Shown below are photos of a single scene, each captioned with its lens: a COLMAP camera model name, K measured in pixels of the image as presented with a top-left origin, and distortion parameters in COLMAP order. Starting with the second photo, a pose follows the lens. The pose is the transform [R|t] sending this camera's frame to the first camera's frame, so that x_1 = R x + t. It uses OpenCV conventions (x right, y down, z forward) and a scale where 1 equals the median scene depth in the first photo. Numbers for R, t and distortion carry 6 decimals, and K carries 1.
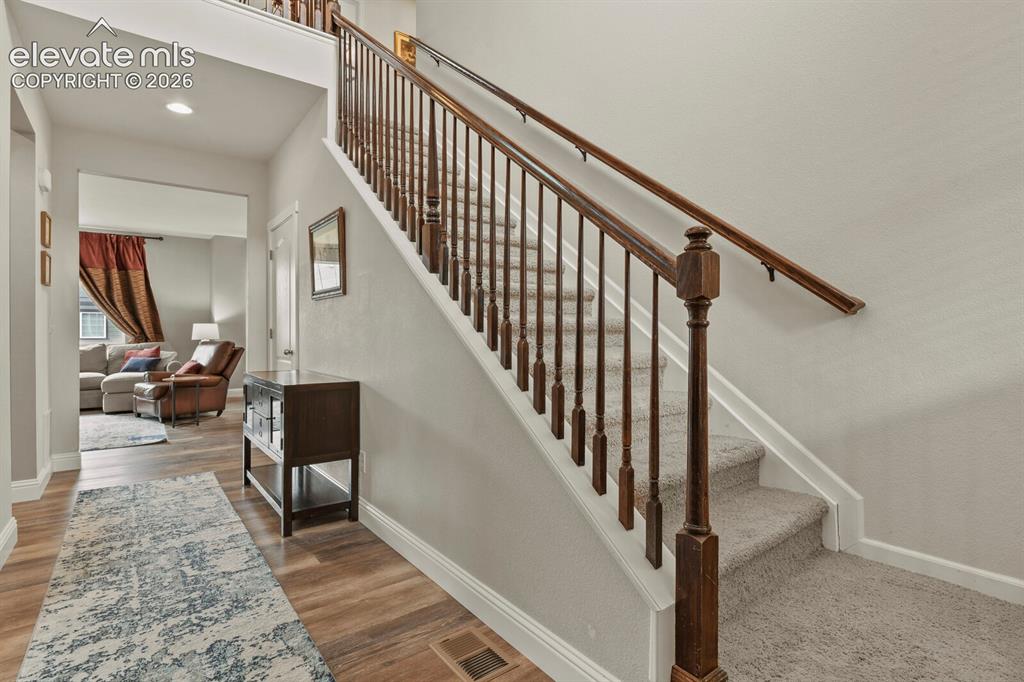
lens RADIAL K [[500.9, 0, 520.0], [0, 500.9, 338.8], [0, 0, 1]] dist [0.001836, -0.007360]
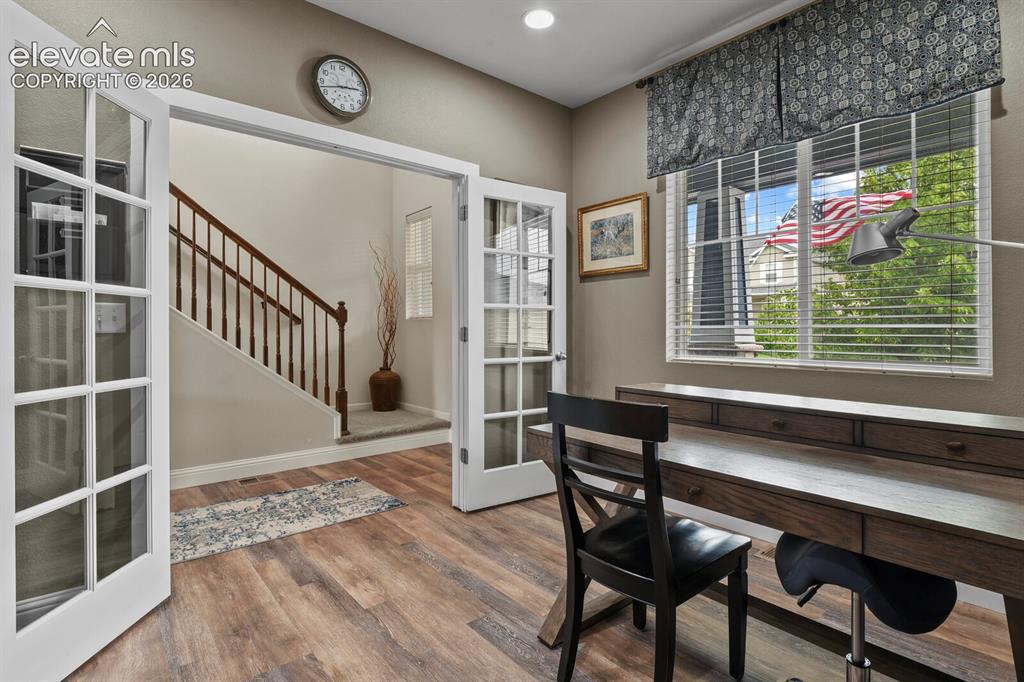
lens RADIAL K [[503.3, 0, 521.2], [0, 503.3, 324.2], [0, 0, 1]] dist [-0.000937, -0.002002]
pose [[-0.048297, 0.004674, 0.998822, -2.417295], [0.008253, 0.999957, -0.004280, -0.032152], [-0.998799, 0.008037, -0.048333, -0.048322]]
